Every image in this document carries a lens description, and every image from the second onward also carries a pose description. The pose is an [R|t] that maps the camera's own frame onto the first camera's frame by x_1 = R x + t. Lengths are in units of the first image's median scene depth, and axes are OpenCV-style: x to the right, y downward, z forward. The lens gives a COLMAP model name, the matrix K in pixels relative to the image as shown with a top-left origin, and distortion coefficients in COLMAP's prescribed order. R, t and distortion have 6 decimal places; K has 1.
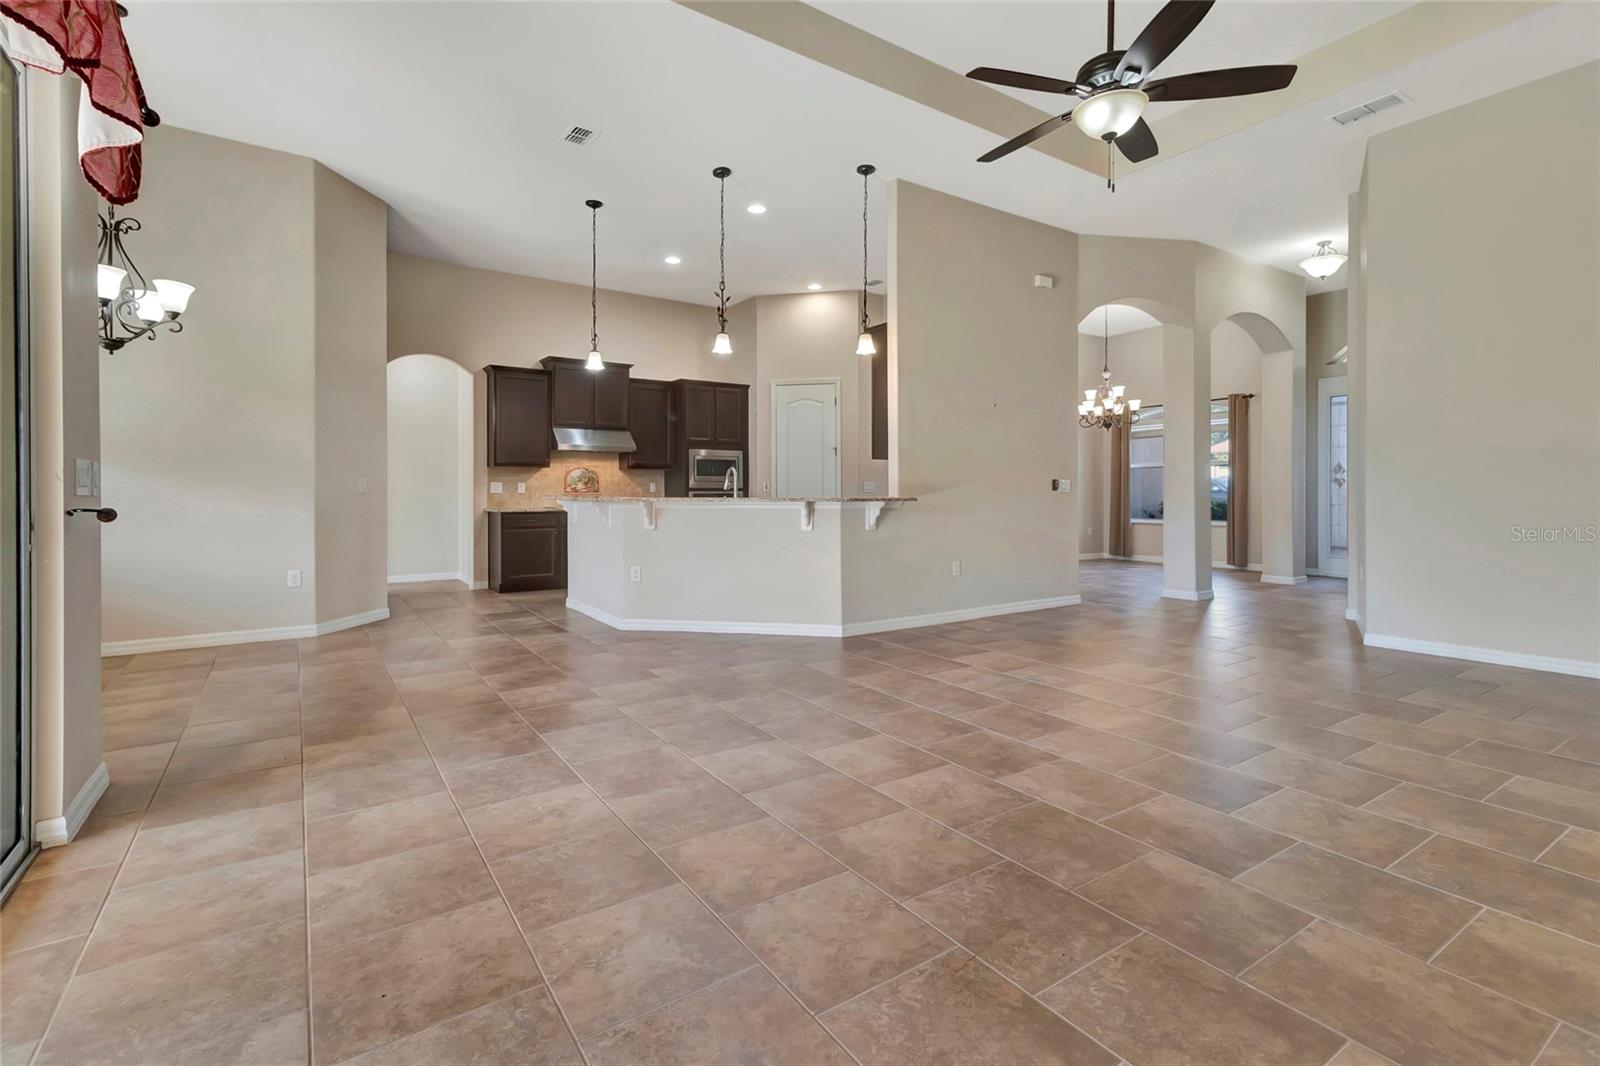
lens RADIAL K [[743.1, 0, 807.8], [0, 743.1, 489.1], [0, 0, 1]] dist [0.012310, -0.000066]
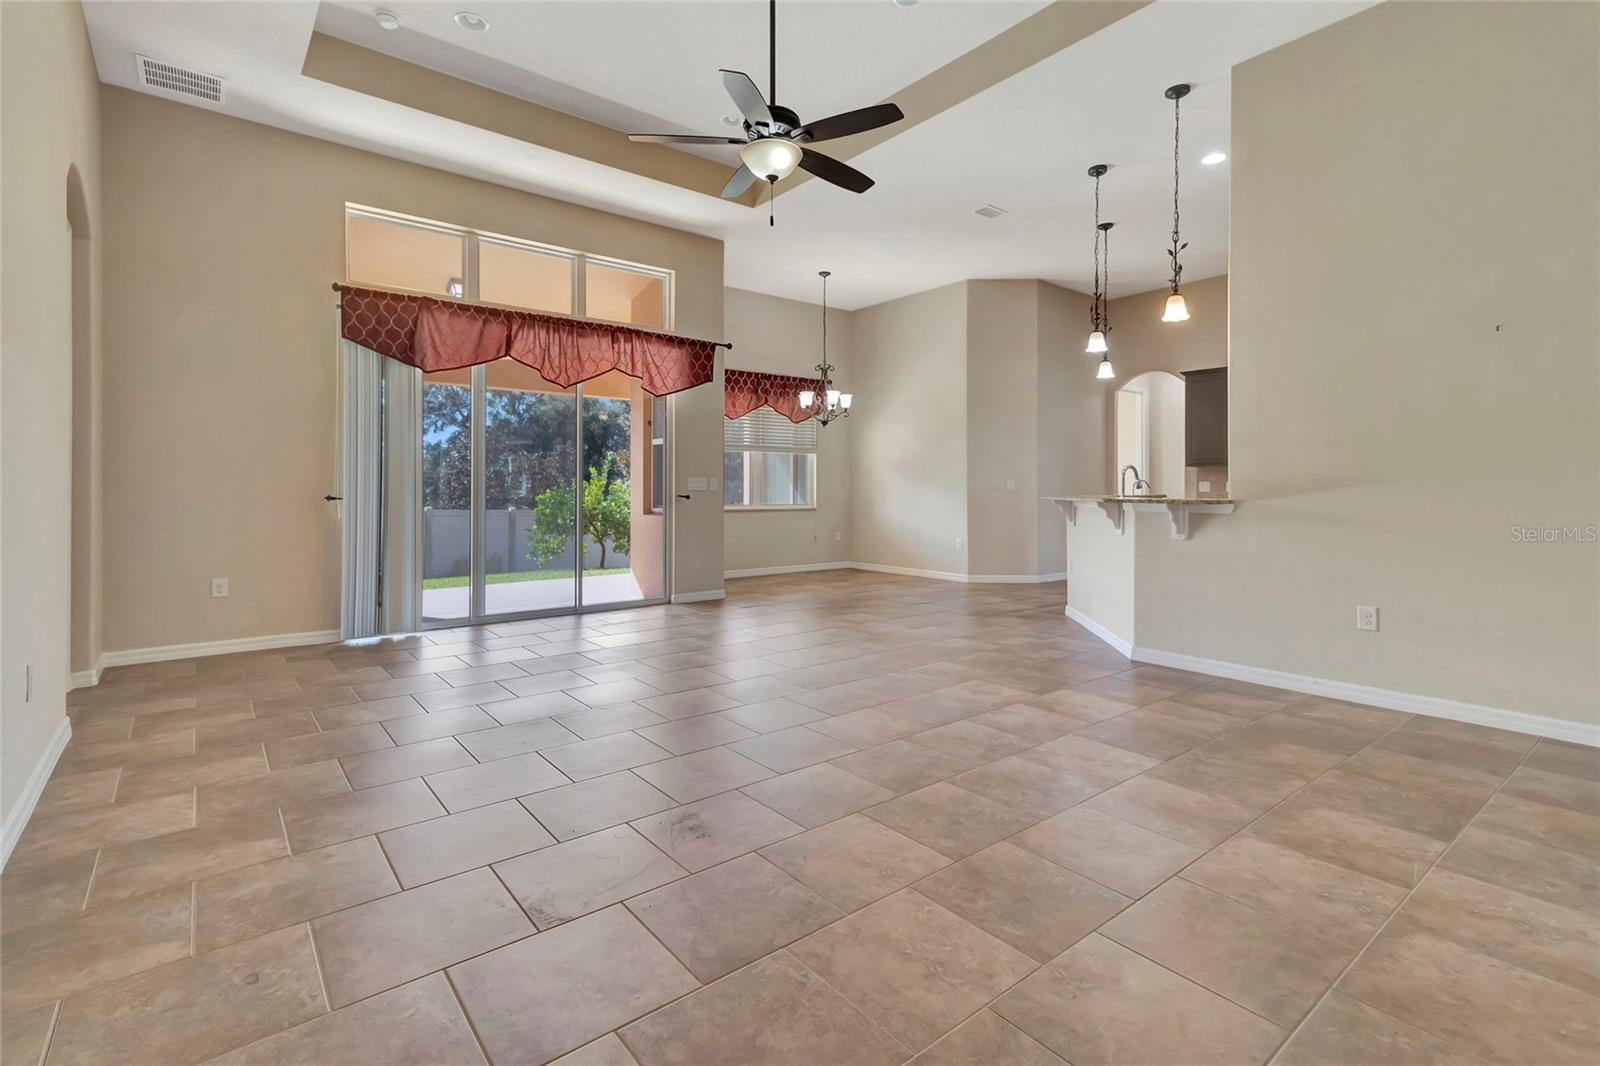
lens RADIAL K [[743.1, 0, 807.8], [0, 743.1, 489.1], [0, 0, 1]] dist [0.012310, -0.000066]
pose [[0.066404, -0.000801, -0.997793, 0.565507], [-0.001452, 0.999999, -0.000899, 0.001367], [0.997792, 0.001509, 0.066402, 0.363675]]
